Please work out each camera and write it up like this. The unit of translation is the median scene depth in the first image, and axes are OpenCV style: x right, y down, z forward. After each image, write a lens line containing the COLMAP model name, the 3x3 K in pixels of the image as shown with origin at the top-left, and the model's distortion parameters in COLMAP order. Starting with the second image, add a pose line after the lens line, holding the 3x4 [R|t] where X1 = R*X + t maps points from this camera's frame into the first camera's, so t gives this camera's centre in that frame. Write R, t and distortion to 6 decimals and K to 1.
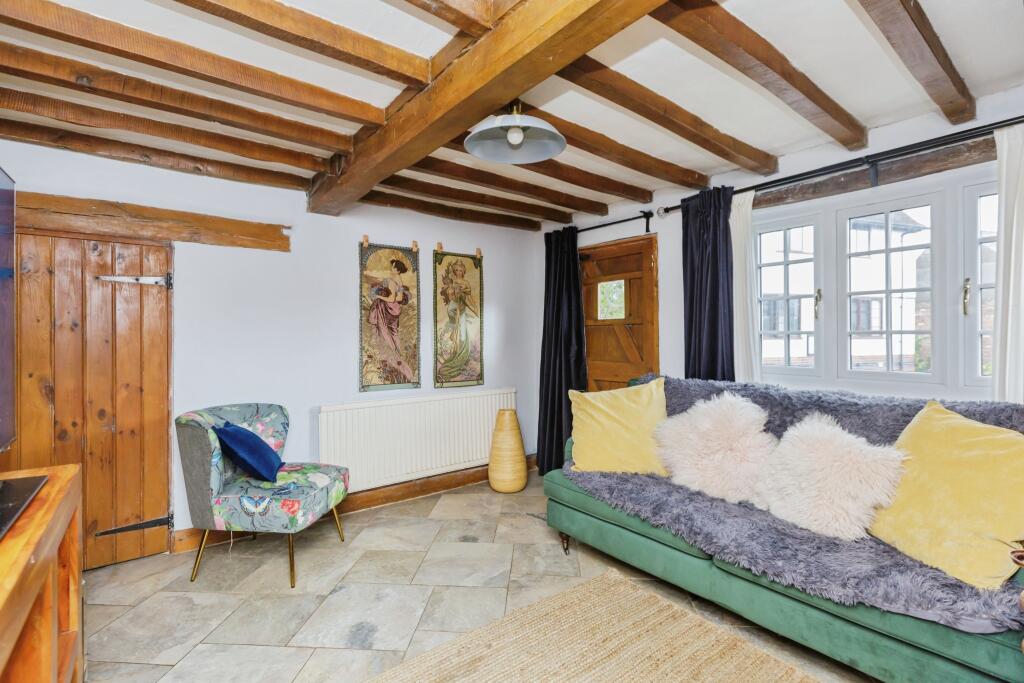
lens RADIAL K [[473.8, 0, 506.4], [0, 473.8, 329.7], [0, 0, 1]] dist [-0.001588, -0.000140]
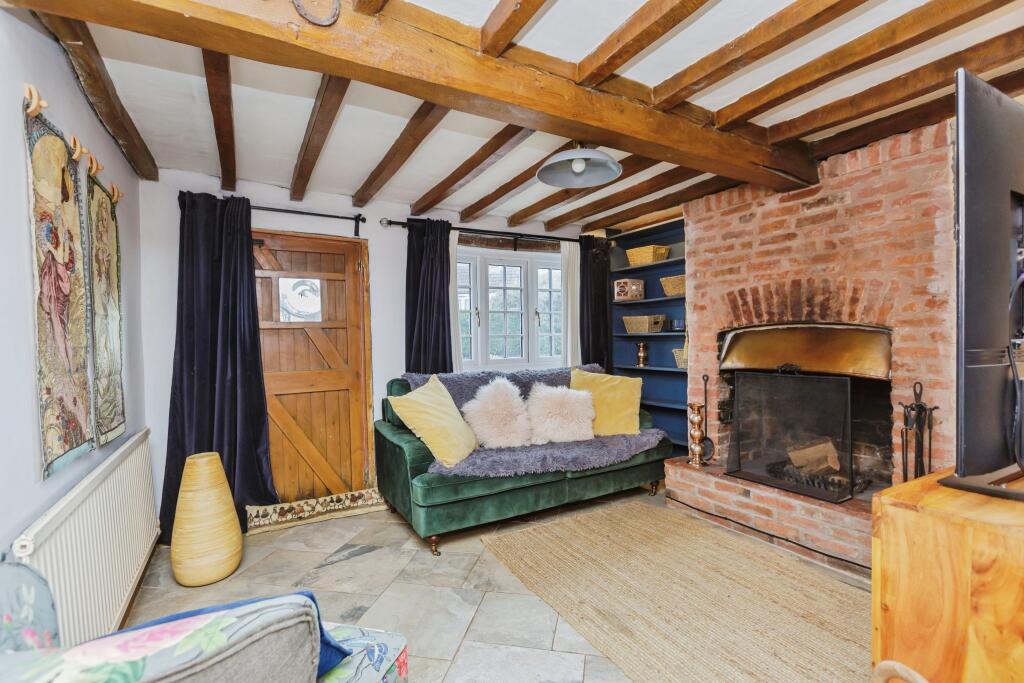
lens RADIAL K [[469.9, 0, 512.0], [0, 469.9, 341.5], [0, 0, 1]] dist [0.001705, 0.000626]
pose [[0.131713, -0.002547, 0.991285, -0.775496], [0.006529, 0.999977, 0.001702, 0.020990], [-0.991266, 0.006248, 0.131727, 0.664146]]
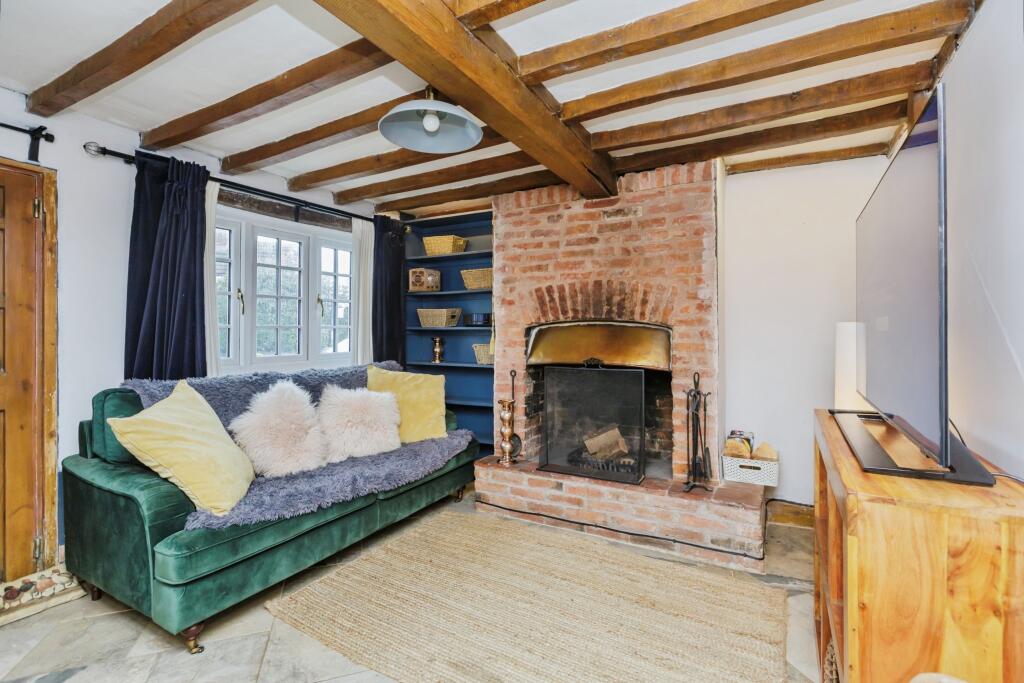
lens RADIAL K [[472.2, 0, 515.1], [0, 472.2, 323.4], [0, 0, 1]] dist [-0.000261, 0.000813]
pose [[-0.396311, 0.021130, 0.917873, -0.624324], [-0.005629, 0.999660, -0.025443, 0.023111], [-0.918099, -0.015250, -0.396058, 0.803814]]
